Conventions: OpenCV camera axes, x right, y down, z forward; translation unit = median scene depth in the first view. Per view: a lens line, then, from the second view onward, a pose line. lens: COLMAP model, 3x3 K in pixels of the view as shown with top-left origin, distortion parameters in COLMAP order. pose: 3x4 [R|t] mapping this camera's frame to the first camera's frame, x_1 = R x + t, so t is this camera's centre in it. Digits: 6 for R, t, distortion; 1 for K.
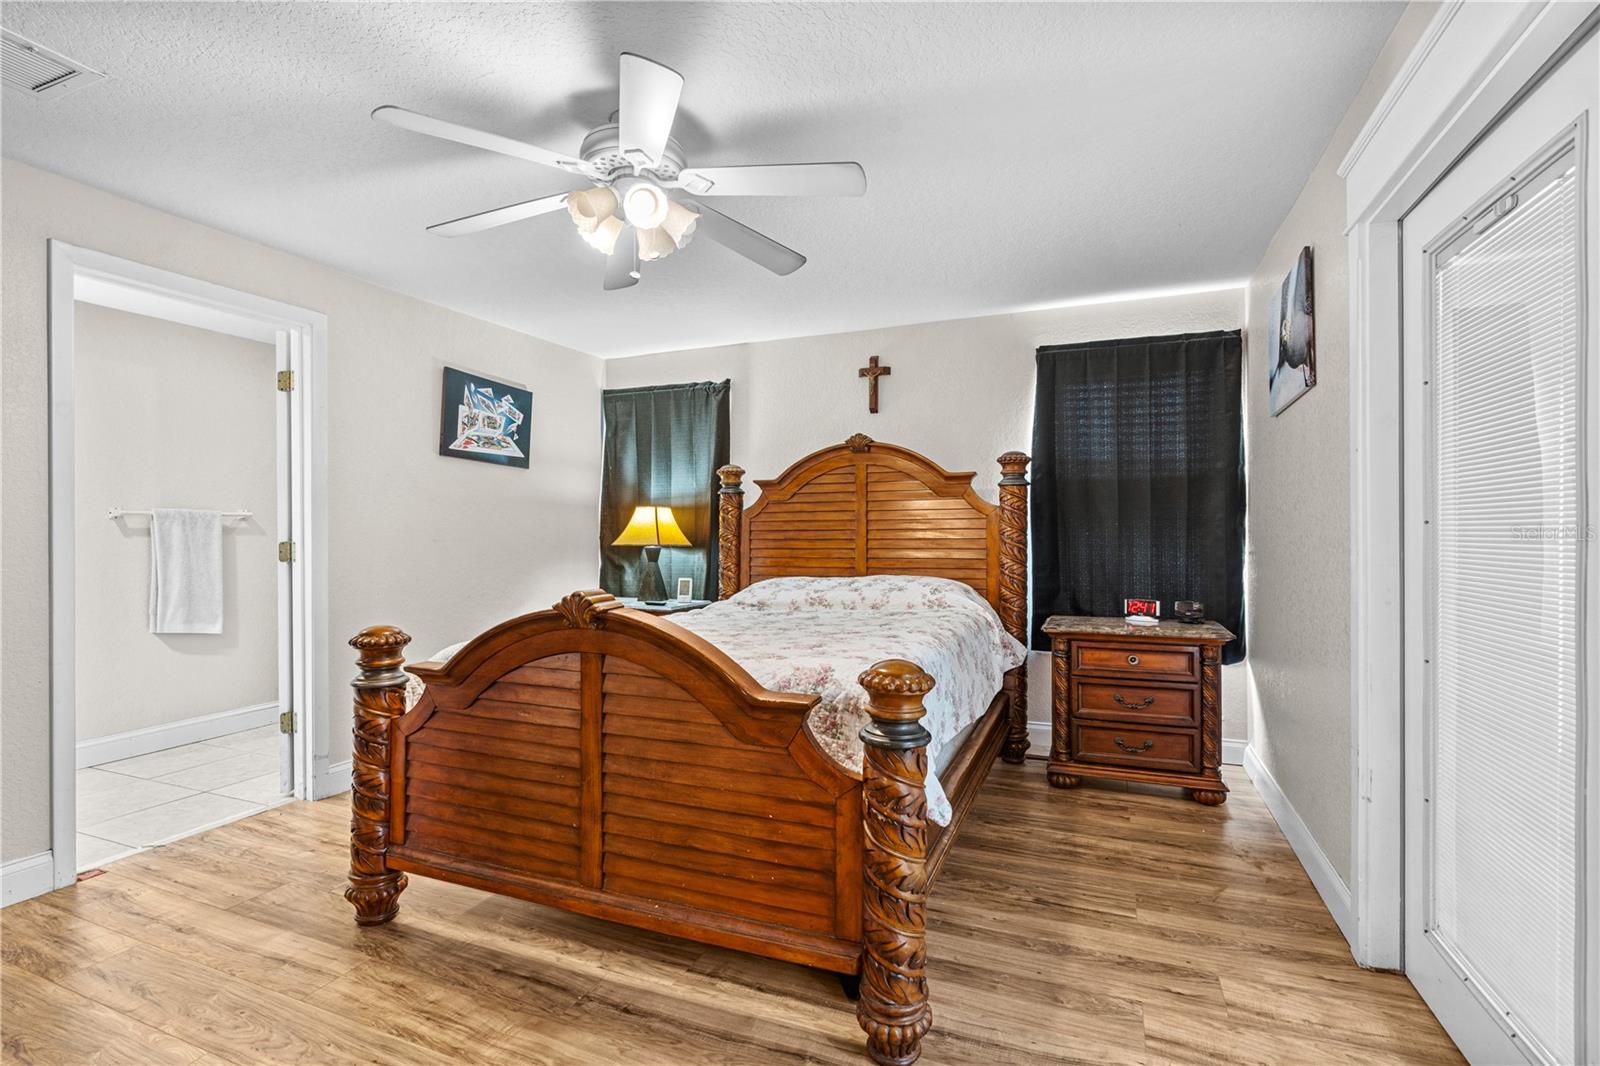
lens RADIAL K [[719.5, 0, 807.9], [0, 719.5, 527.8], [0, 0, 1]] dist [-0.002726, 0.000127]
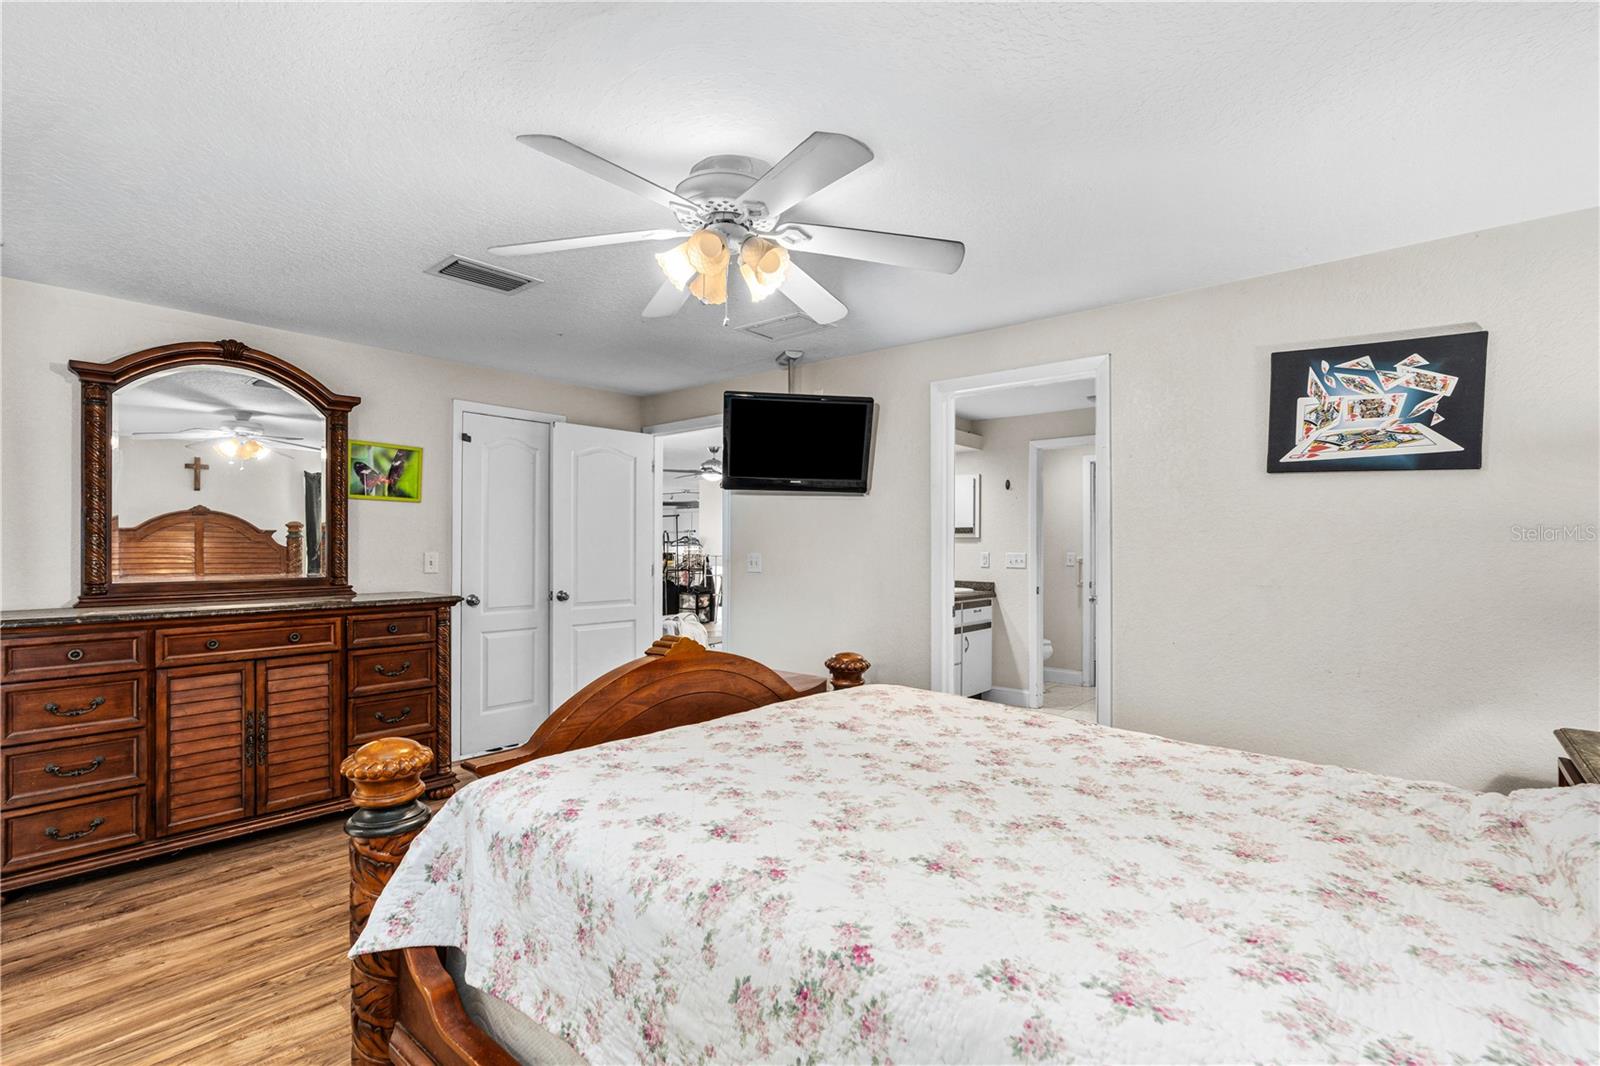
lens RADIAL K [[739.4, 0, 800.0], [0, 739.4, 533.0], [0, 0, 1]] dist [-0.000302, 0.000350]
pose [[-0.309291, -0.015248, -0.950845, 0.378168], [-0.000904, 0.999876, -0.015740, -0.026415], [0.950967, -0.004009, -0.309267, 0.788466]]
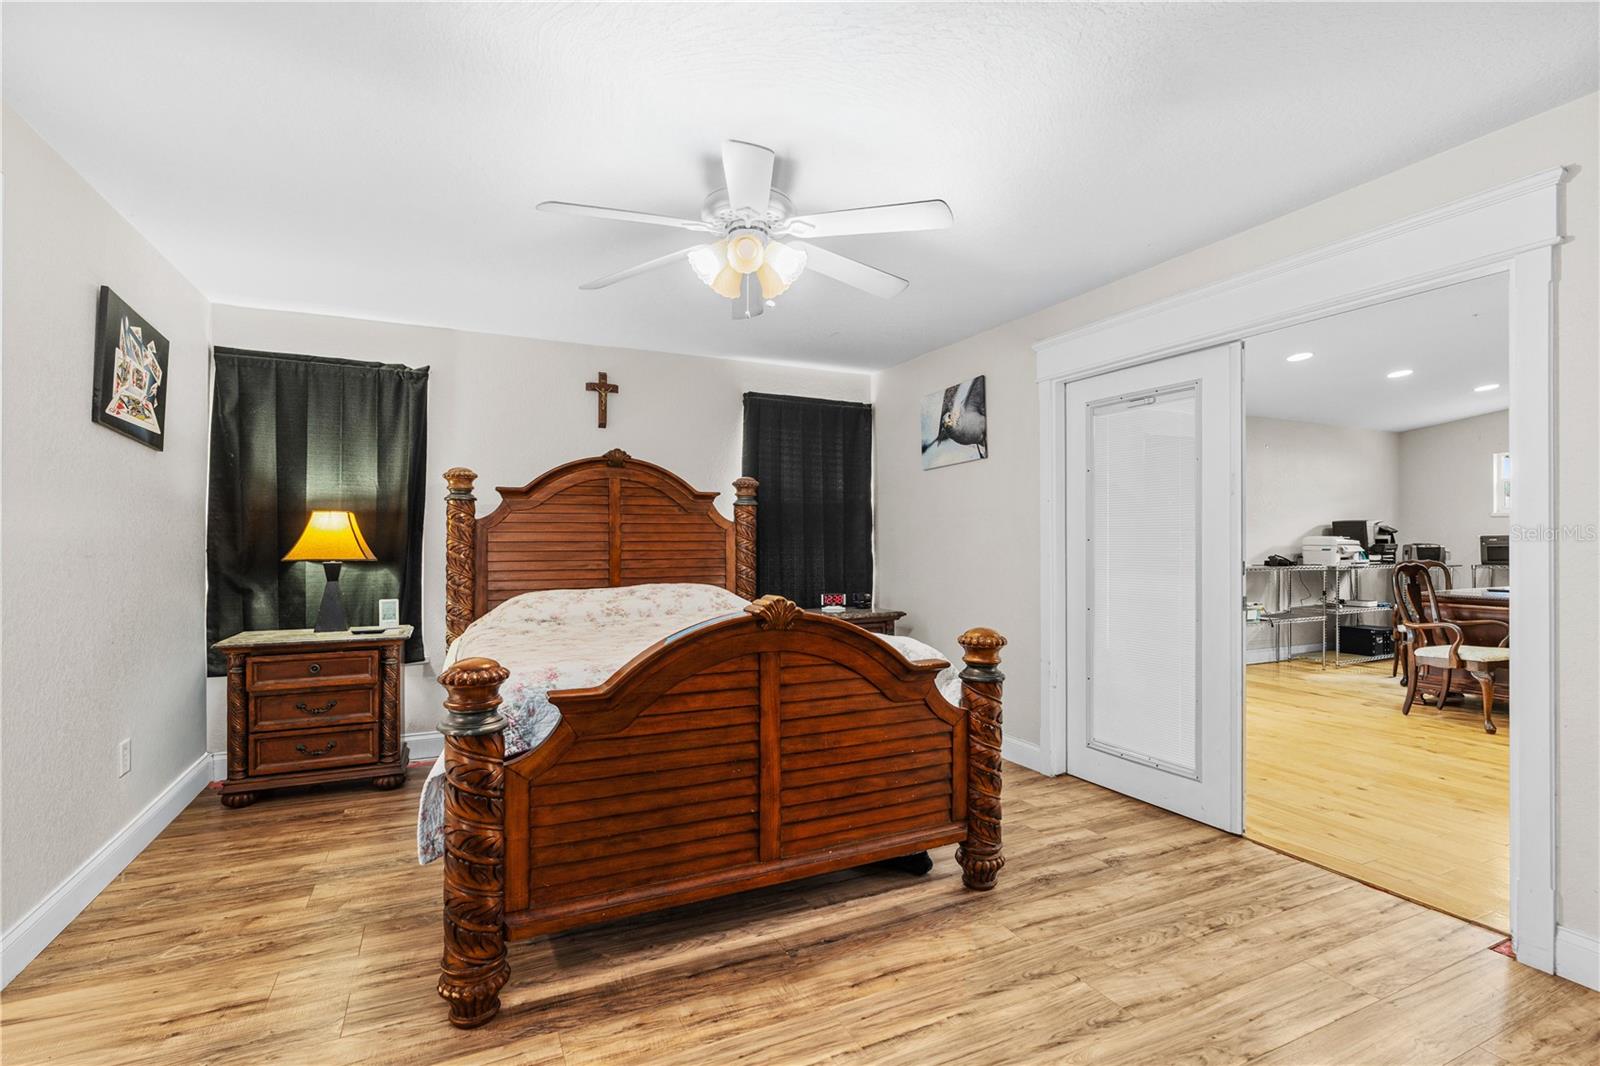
lens RADIAL K [[739.4, 0, 800.0], [0, 739.4, 533.0], [0, 0, 1]] dist [-0.000302, 0.000350]
pose [[0.675861, 0.012039, 0.736931, -0.581027], [-0.006386, 0.999925, -0.010478, -0.000186], [-0.737001, 0.002375, 0.675887, 0.093851]]
